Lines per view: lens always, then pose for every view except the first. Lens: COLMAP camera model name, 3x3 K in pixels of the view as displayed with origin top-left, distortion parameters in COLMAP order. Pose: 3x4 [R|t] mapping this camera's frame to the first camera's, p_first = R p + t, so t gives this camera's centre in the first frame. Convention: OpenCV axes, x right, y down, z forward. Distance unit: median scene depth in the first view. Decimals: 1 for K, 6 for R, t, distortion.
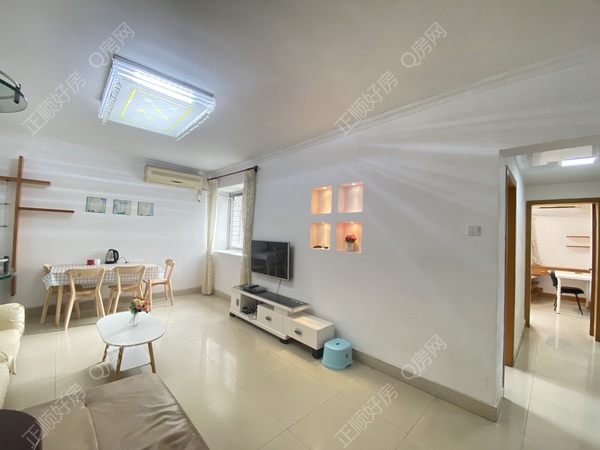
lens RADIAL K [[241.1, 0, 297.6], [0, 241.1, 224.9], [0, 0, 1]] dist [0.002024, -0.006942]
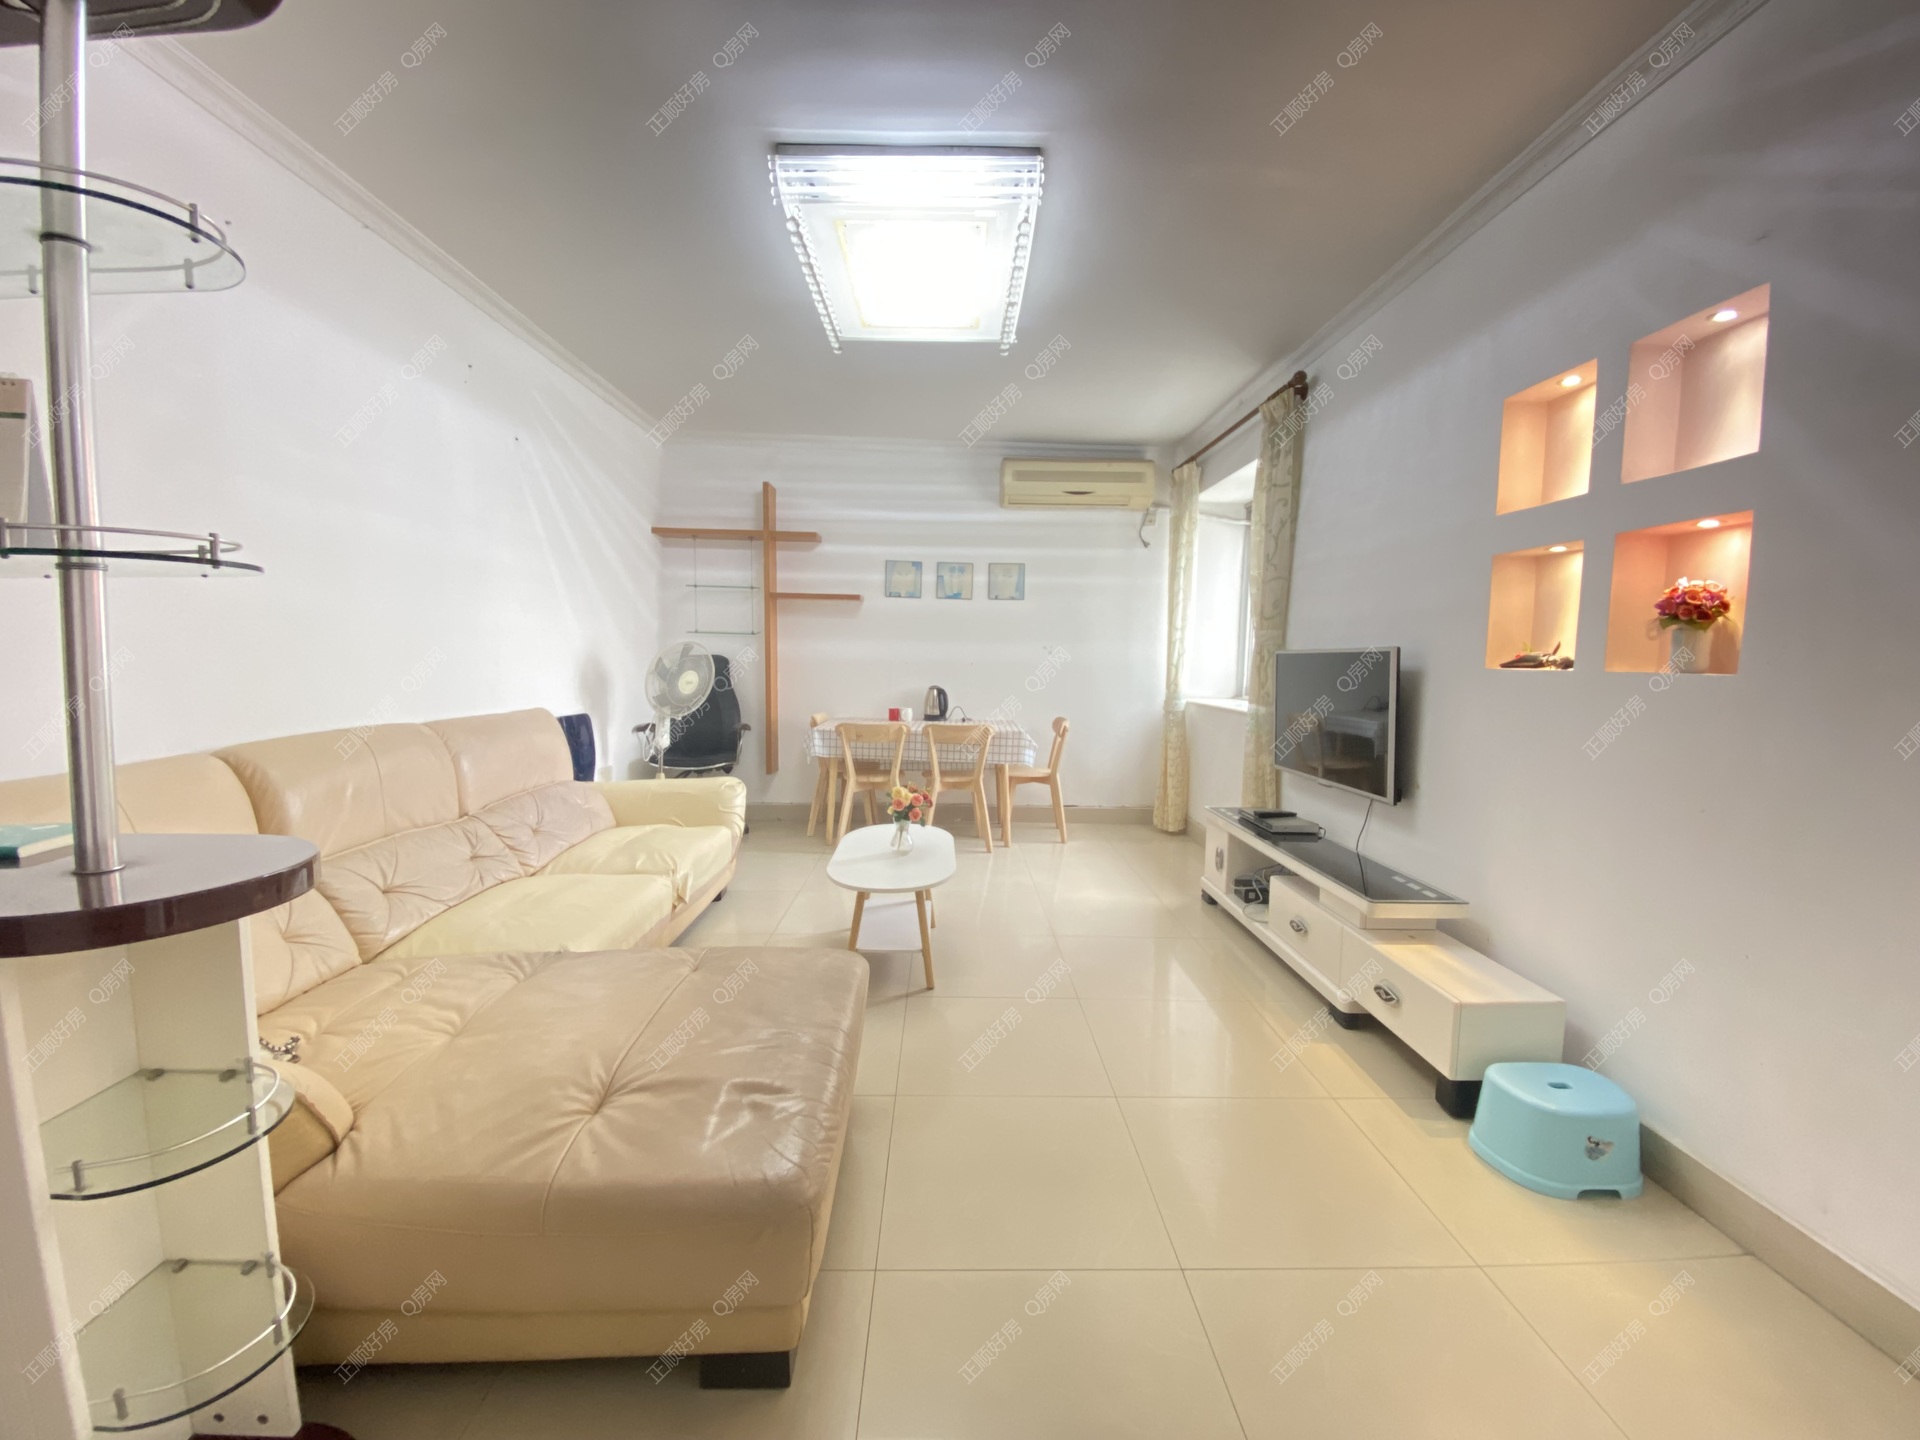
lens RADIAL K [[771.6, 0, 1004.0], [0, 771.6, 739.1], [0, 0, 1]] dist [0.002024, -0.006942]
pose [[0.728166, 0.039527, -0.684261, 0.218737], [0.030093, 0.995529, 0.089532, 0.081684], [0.684740, -0.085785, 0.723721, 0.139589]]
